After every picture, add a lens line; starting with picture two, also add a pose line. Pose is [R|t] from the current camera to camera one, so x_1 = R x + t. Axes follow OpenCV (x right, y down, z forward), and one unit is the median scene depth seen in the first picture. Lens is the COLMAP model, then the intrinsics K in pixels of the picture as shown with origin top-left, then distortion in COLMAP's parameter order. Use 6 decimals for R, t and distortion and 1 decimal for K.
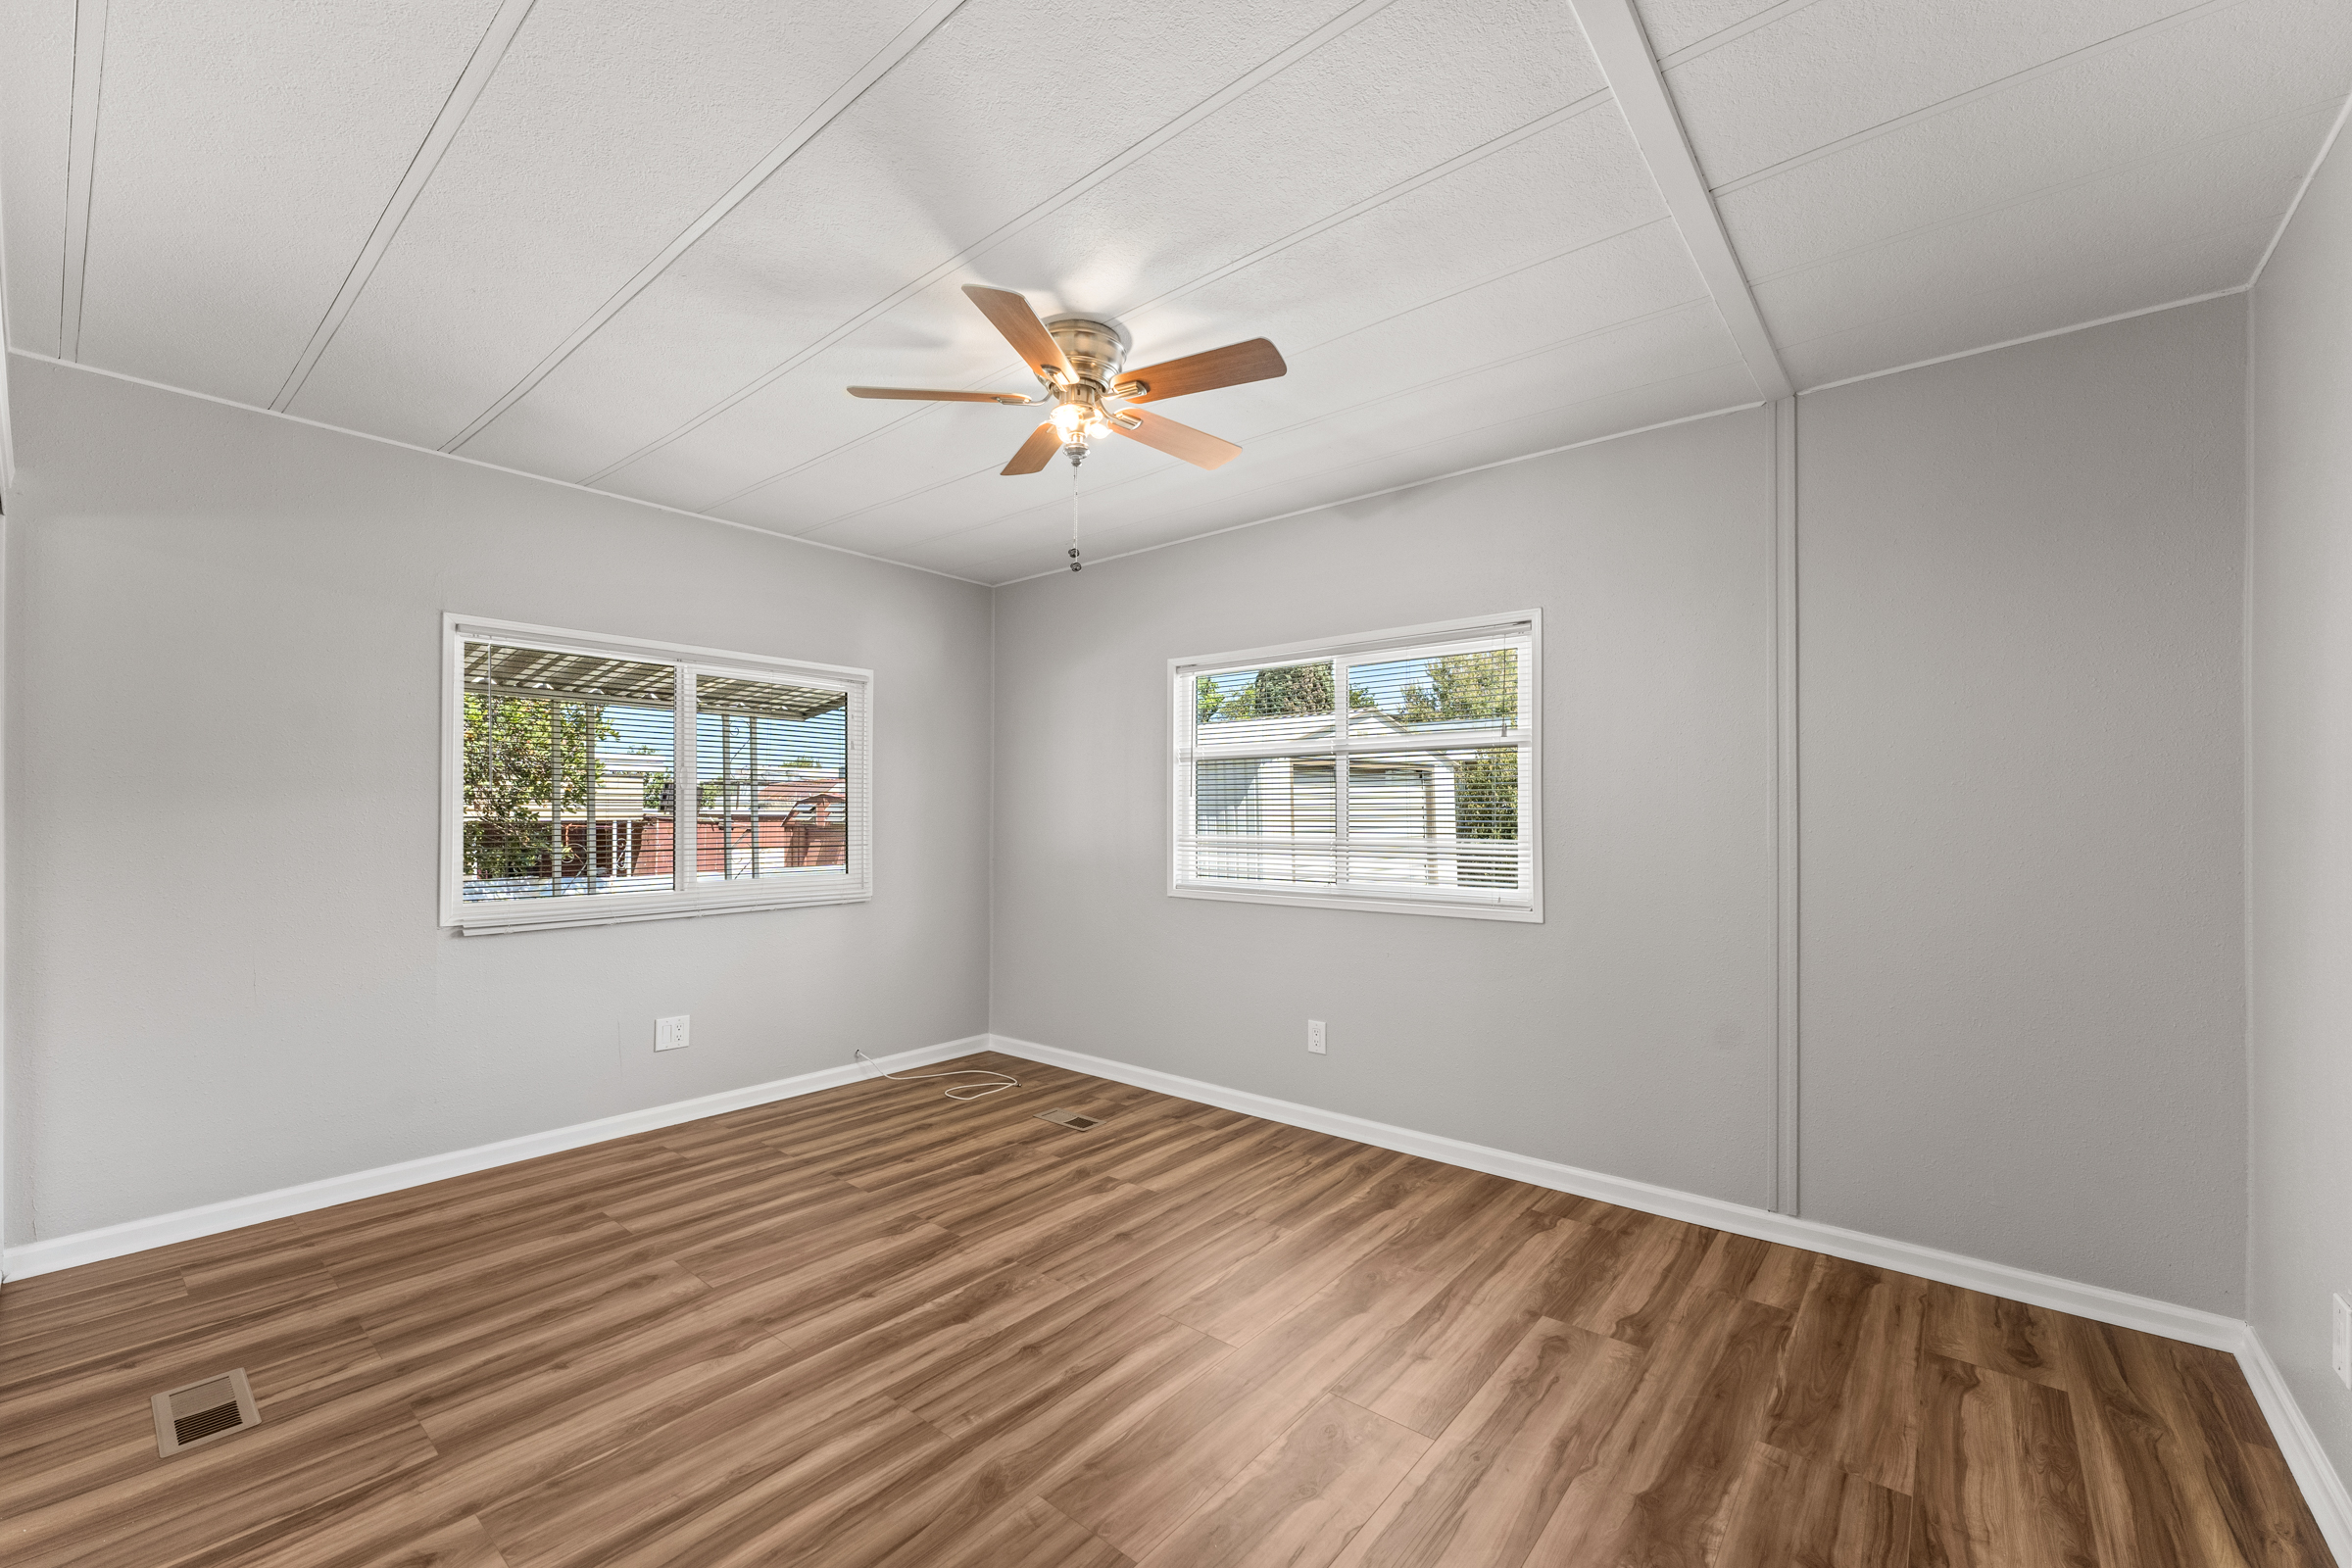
lens RADIAL K [[943.5, 0, 1177.1], [0, 943.5, 814.4], [0, 0, 1]] dist [0.001895, 0.000526]
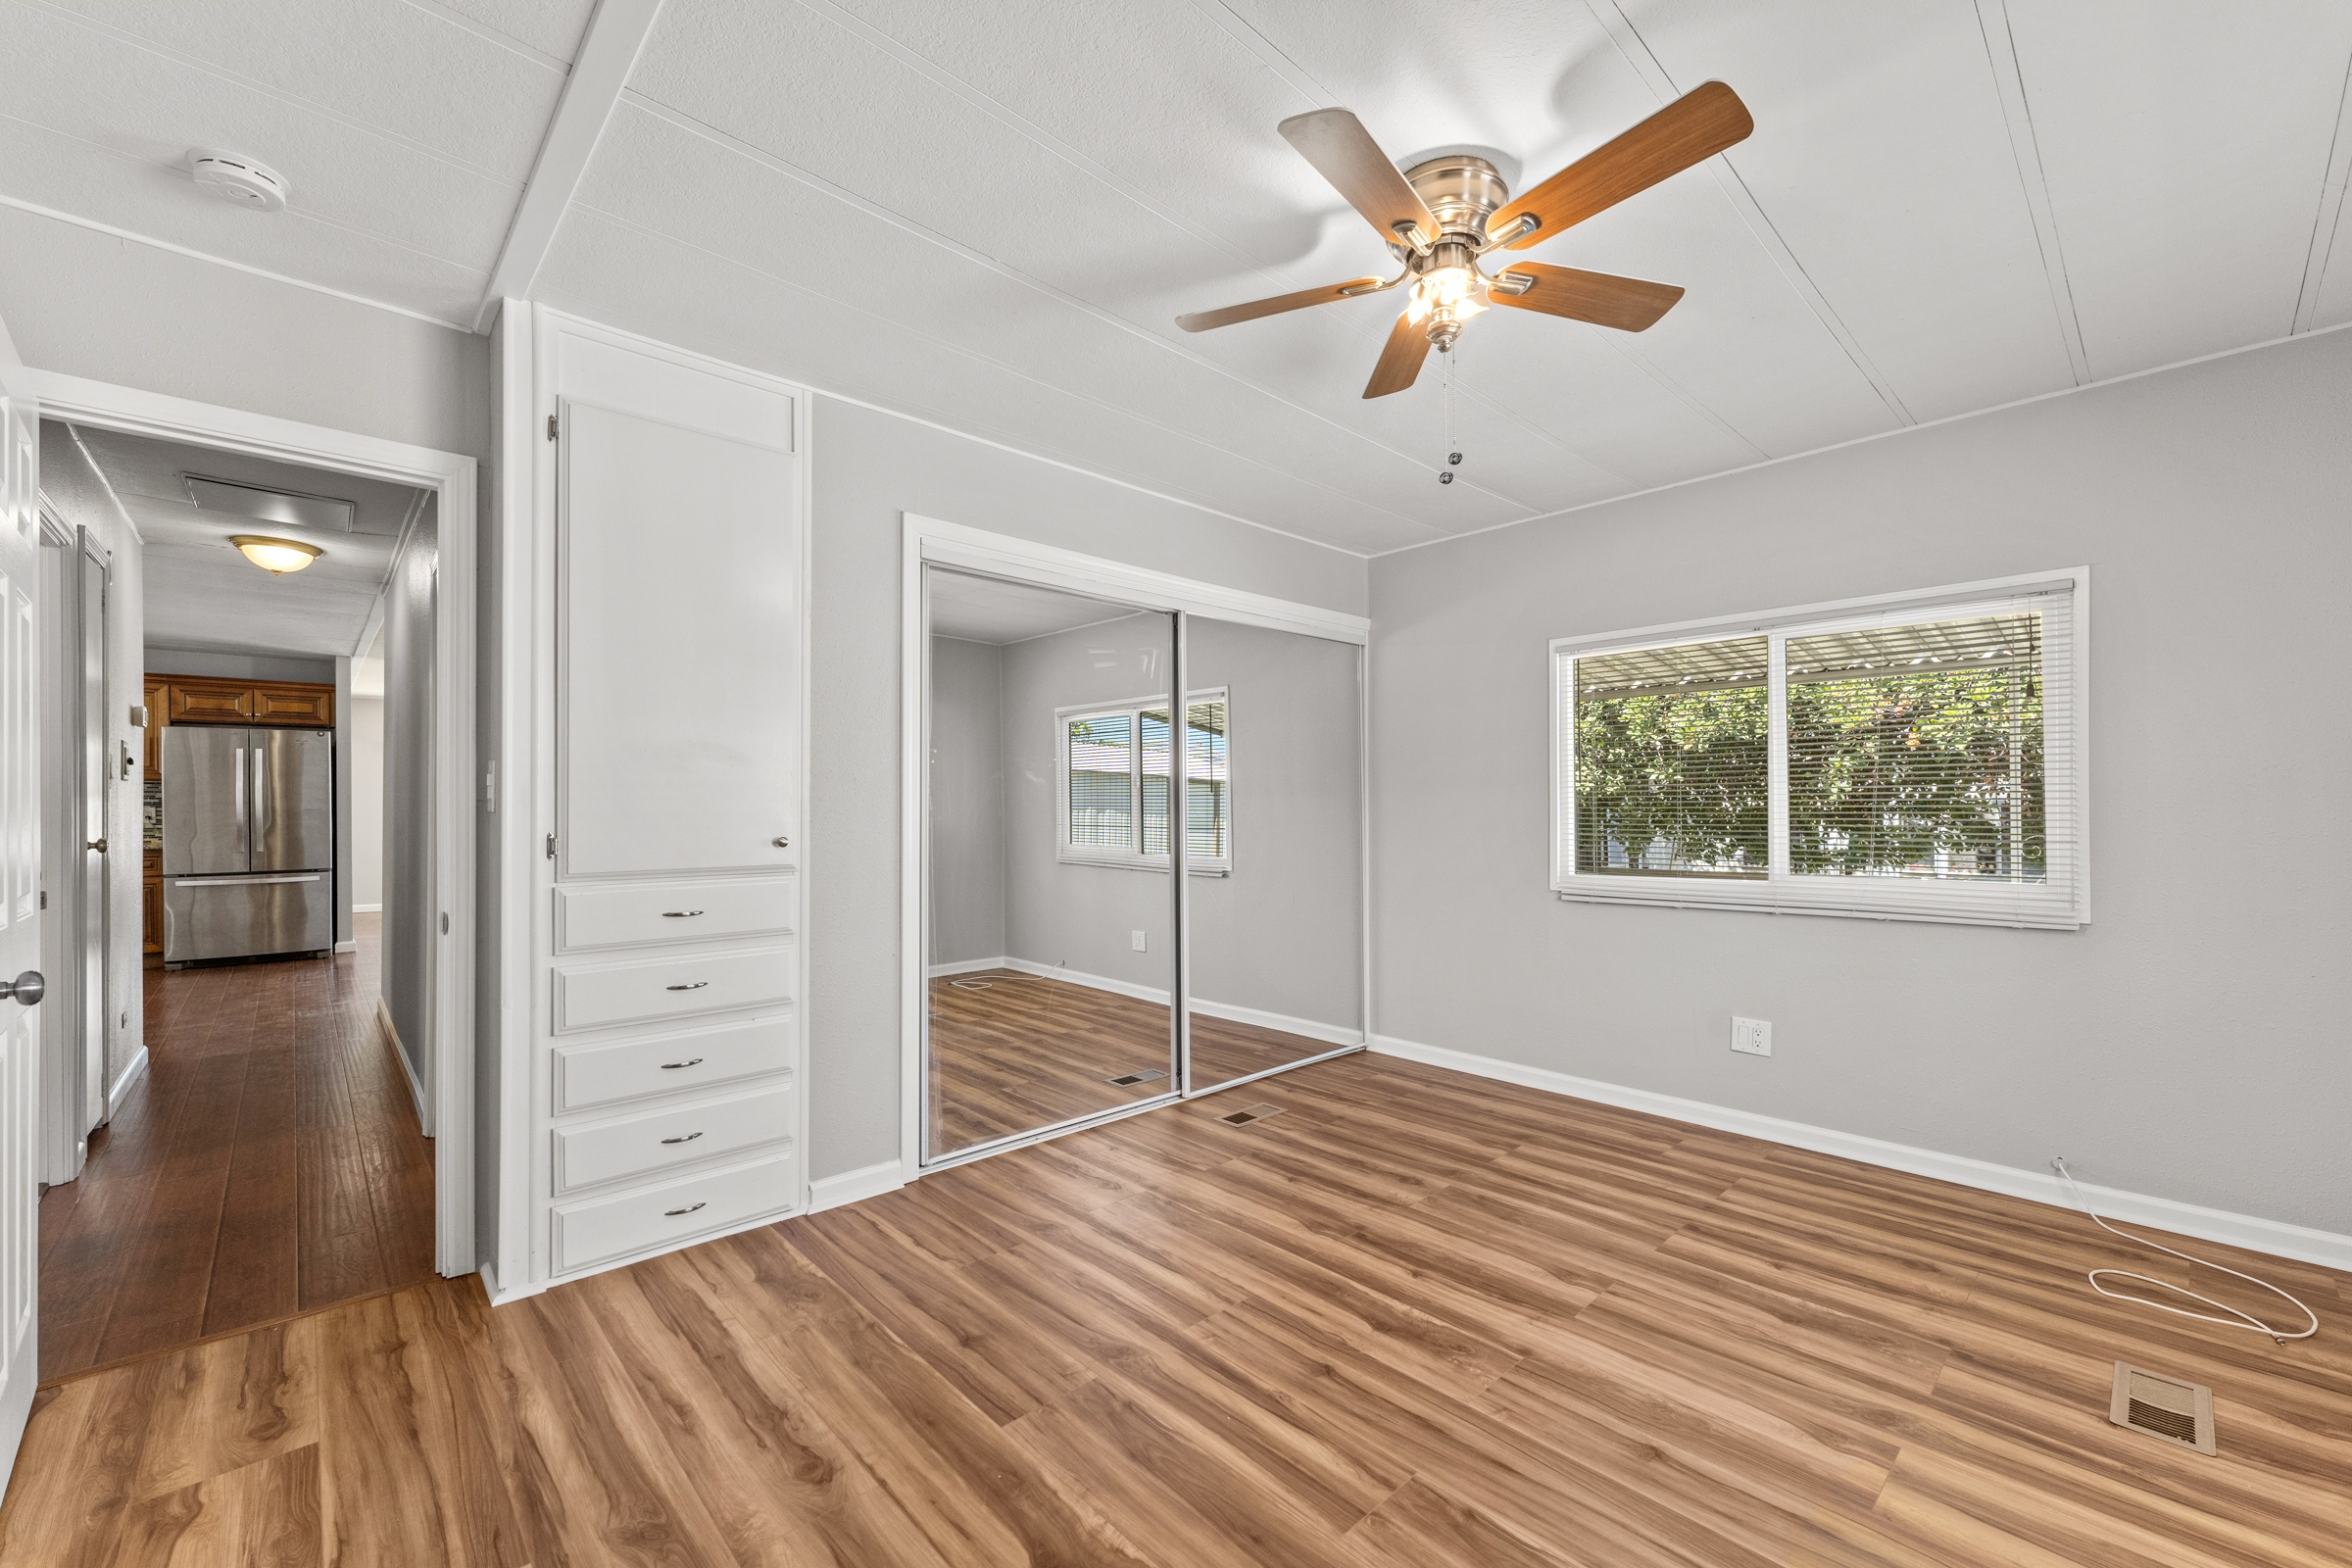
lens RADIAL K [[943.5, 0, 1165.5], [0, 943.5, 793.3], [0, 0, 1]] dist [0.001895, 0.000526]
pose [[-0.135323, -0.018684, -0.990625, 0.636701], [0.007448, 0.999775, -0.019874, 0.012671], [0.990774, -0.010067, -0.135153, 0.778719]]
